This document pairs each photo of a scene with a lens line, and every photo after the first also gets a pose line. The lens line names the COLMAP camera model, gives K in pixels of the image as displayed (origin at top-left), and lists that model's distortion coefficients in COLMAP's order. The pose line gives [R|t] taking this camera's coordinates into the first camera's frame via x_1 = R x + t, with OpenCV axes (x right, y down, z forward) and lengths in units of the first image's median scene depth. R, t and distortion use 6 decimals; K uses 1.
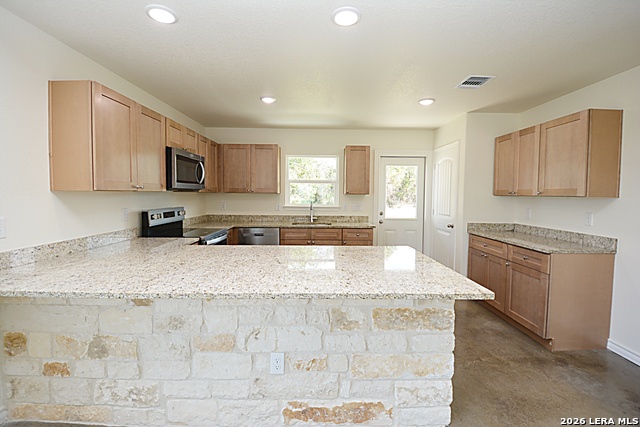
lens RADIAL K [[288.9, 0, 319.7], [0, 288.9, 211.9], [0, 0, 1]] dist [-0.001219, 0.000160]
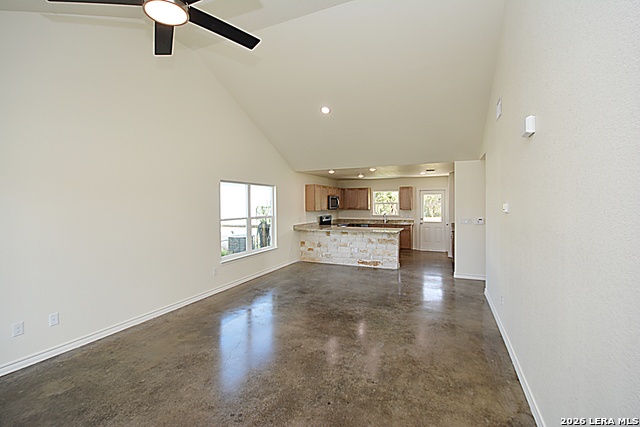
lens RADIAL K [[288.9, 0, 322.8], [0, 288.9, 210.5], [0, 0, 1]] dist [-0.001219, 0.000160]
pose [[0.918785, -0.004106, -0.394737, 0.514160], [-0.010570, 0.999332, -0.034997, 0.034143], [0.394616, 0.036327, 0.918128, -1.489930]]
